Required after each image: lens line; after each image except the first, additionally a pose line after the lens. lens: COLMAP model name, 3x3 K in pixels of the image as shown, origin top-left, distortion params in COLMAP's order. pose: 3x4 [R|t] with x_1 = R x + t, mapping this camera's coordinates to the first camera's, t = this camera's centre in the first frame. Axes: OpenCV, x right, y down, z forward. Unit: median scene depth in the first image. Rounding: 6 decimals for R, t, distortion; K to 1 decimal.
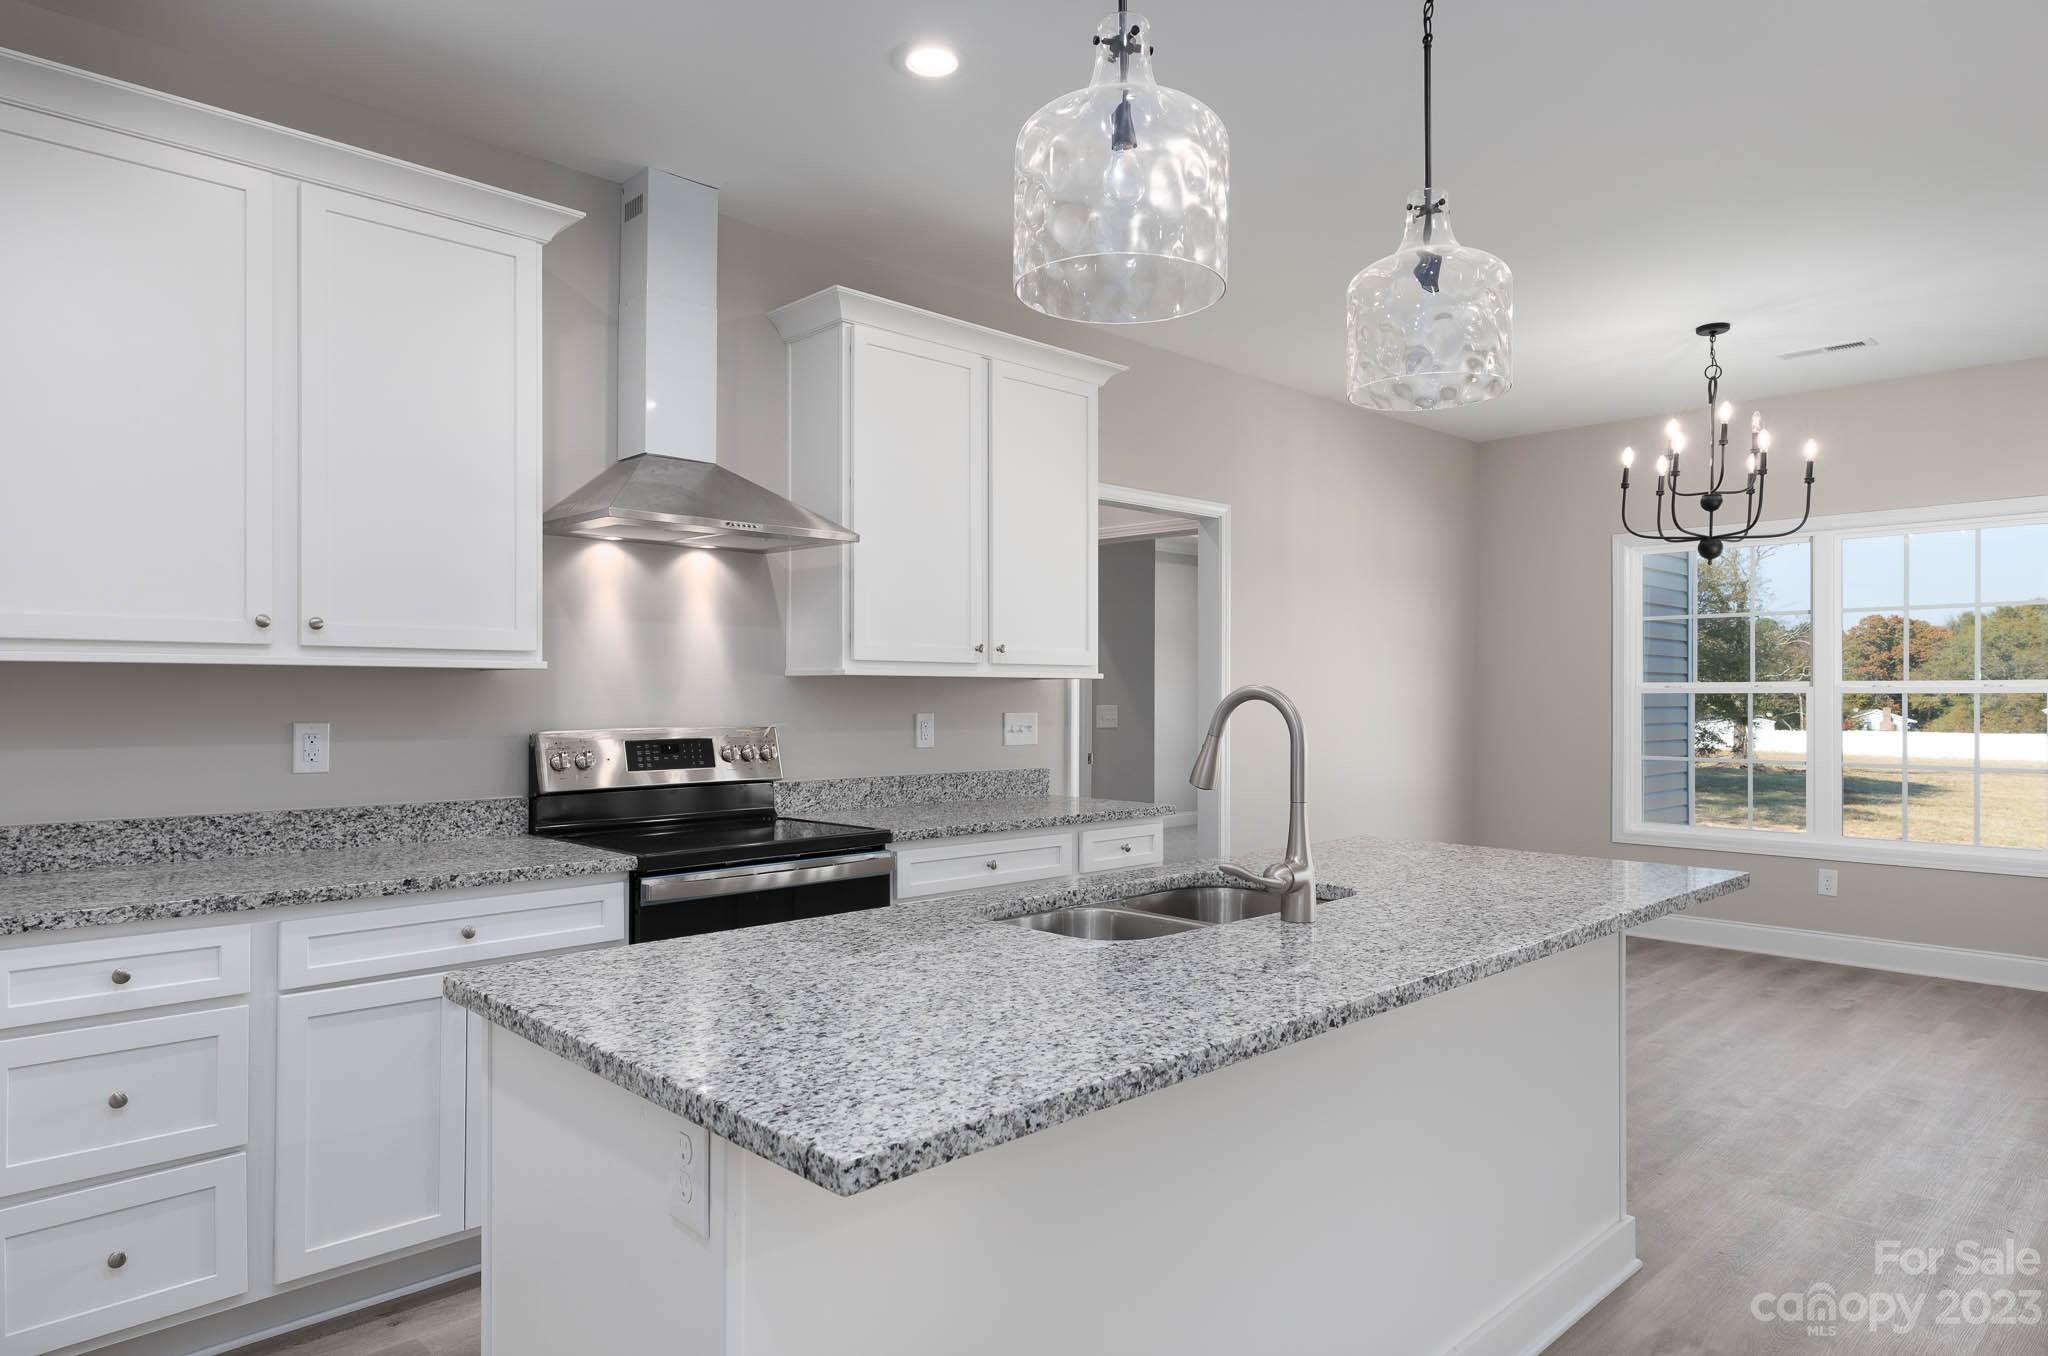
lens RADIAL K [[1259.9, 0, 1019.6], [0, 1259.9, 685.4], [0, 0, 1]] dist [0.010895, -0.000277]
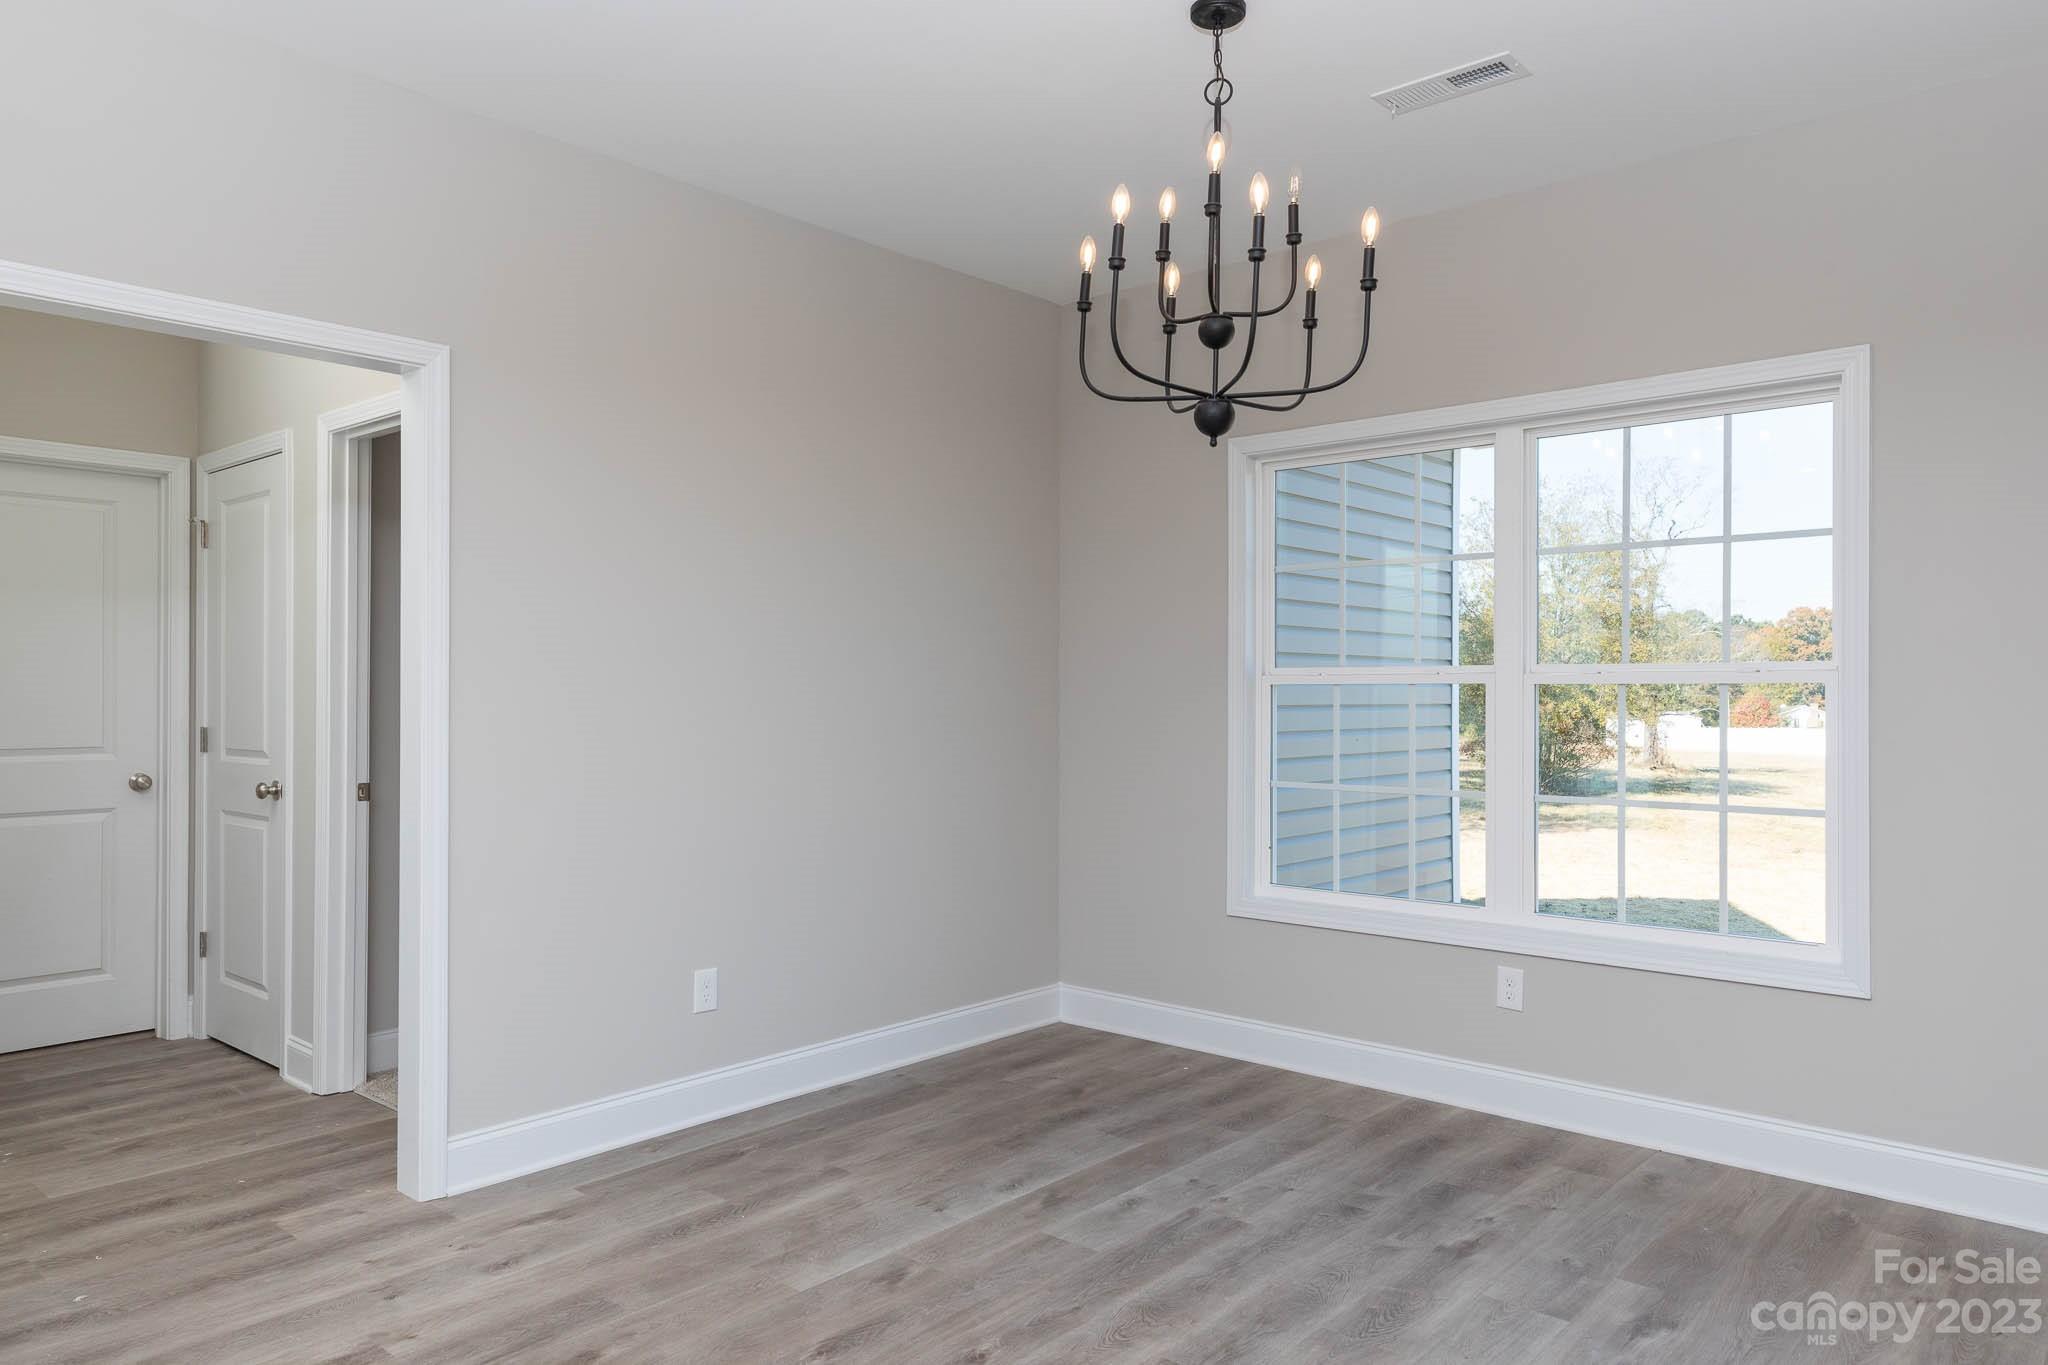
lens RADIAL K [[1350.0, 0, 1025.7], [0, 1350.0, 687.8], [0, 0, 1]] dist [-0.003702, -0.000916]
pose [[0.997757, 0.001003, 0.066935, 0.631288], [-0.001425, 0.999979, 0.006264, 0.007170], [-0.066927, -0.006345, 0.997738, 0.628284]]
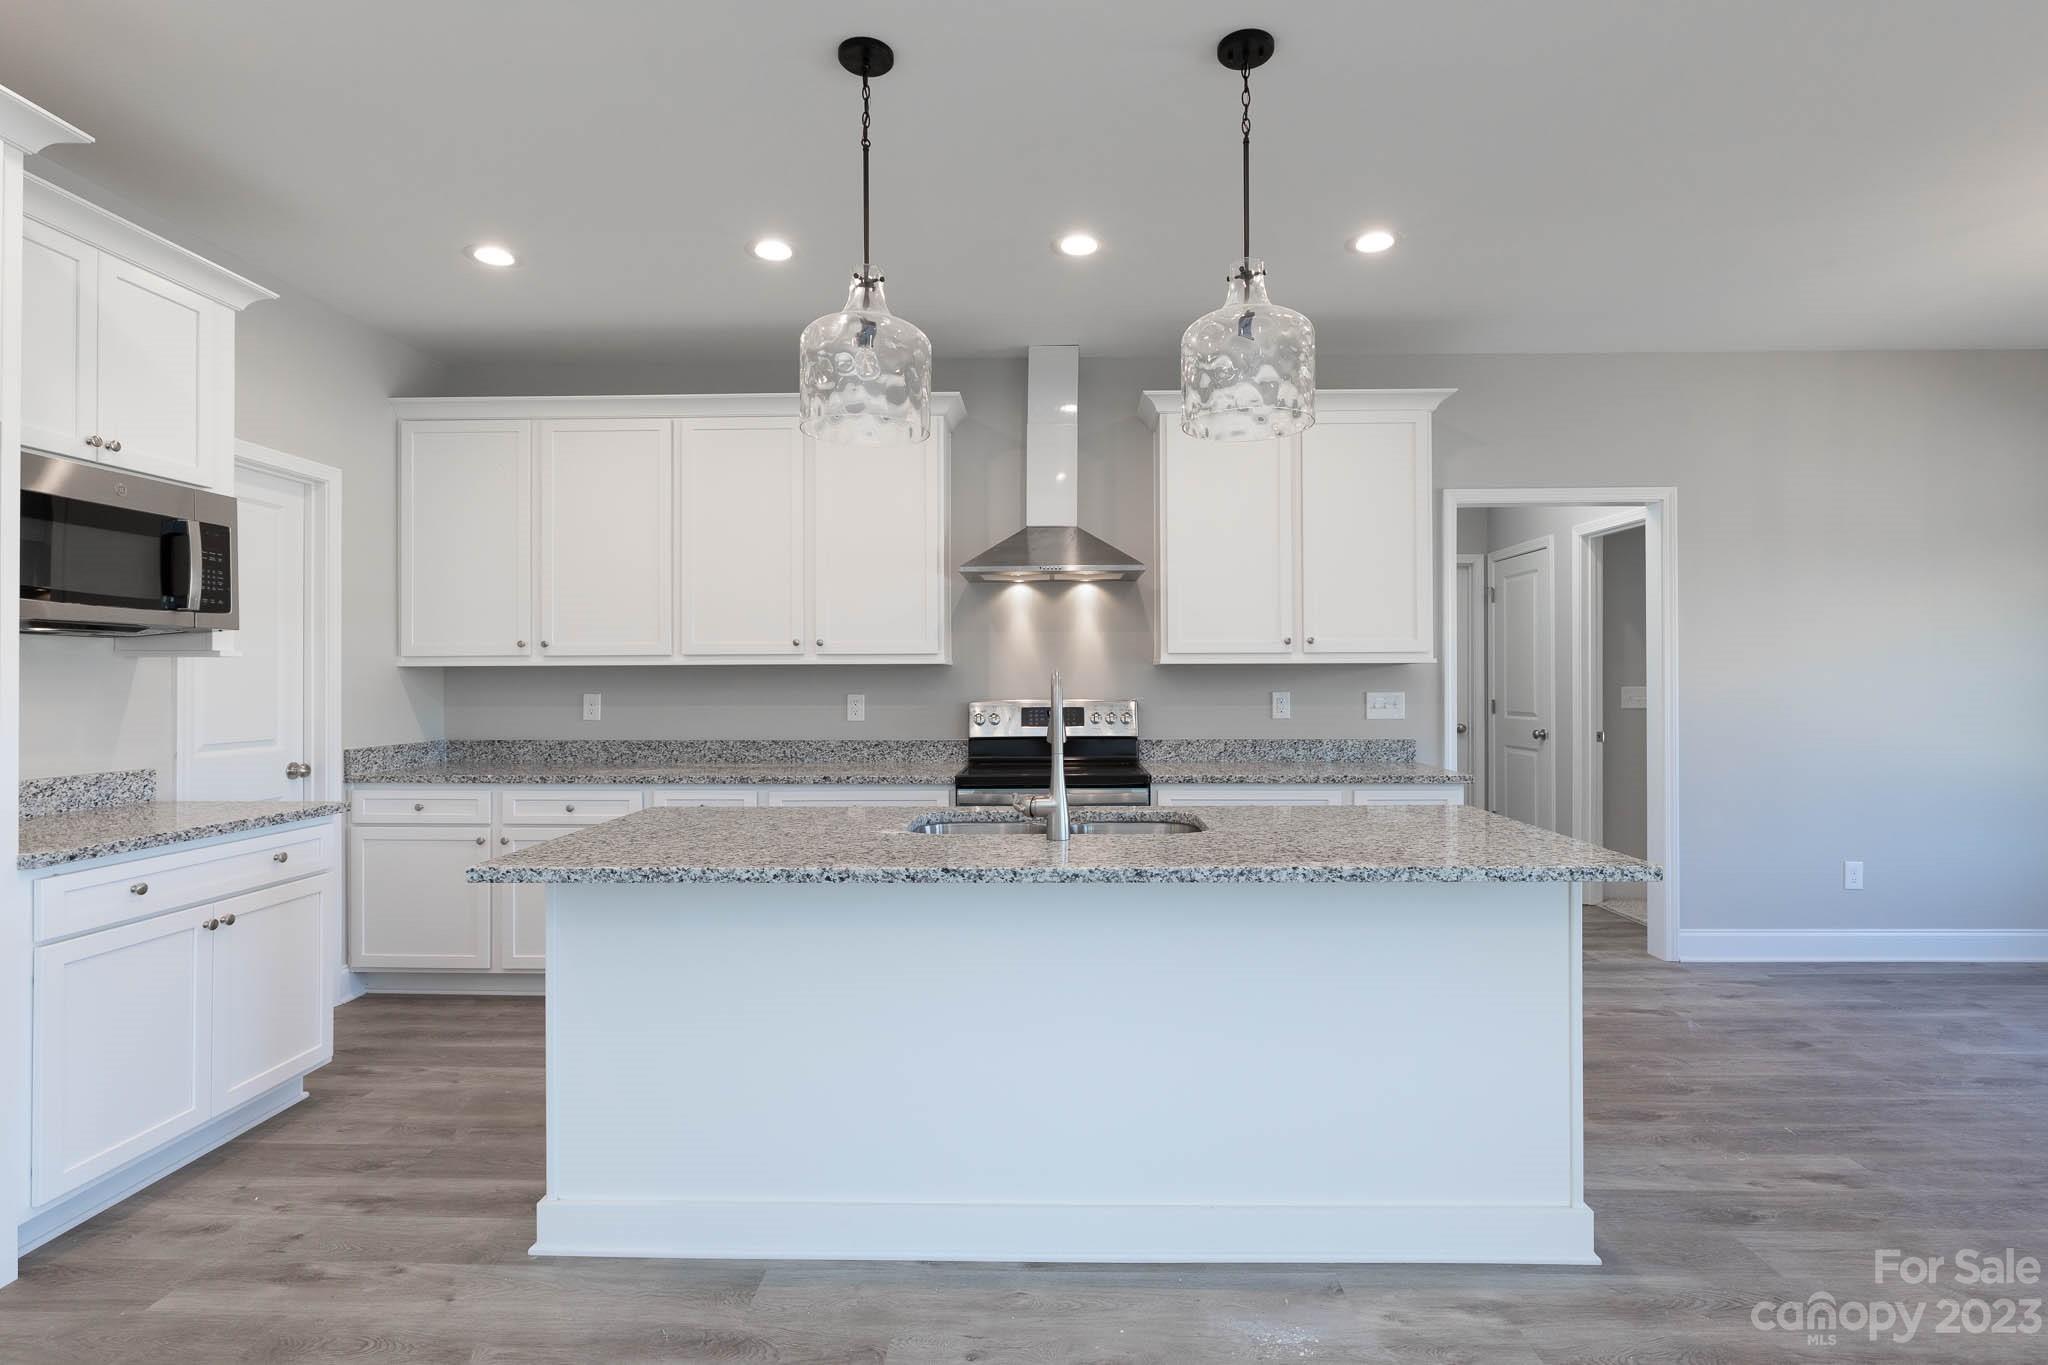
lens RADIAL K [[997.2, 0, 1027.5], [0, 997.2, 673.0], [0, 0, 1]] dist [-0.003862, 0.001189]
pose [[0.697375, -0.008765, -0.716653, 0.616197], [0.009558, 0.999950, -0.002929, 0.004071], [0.716643, -0.004807, 0.697424, 0.131685]]
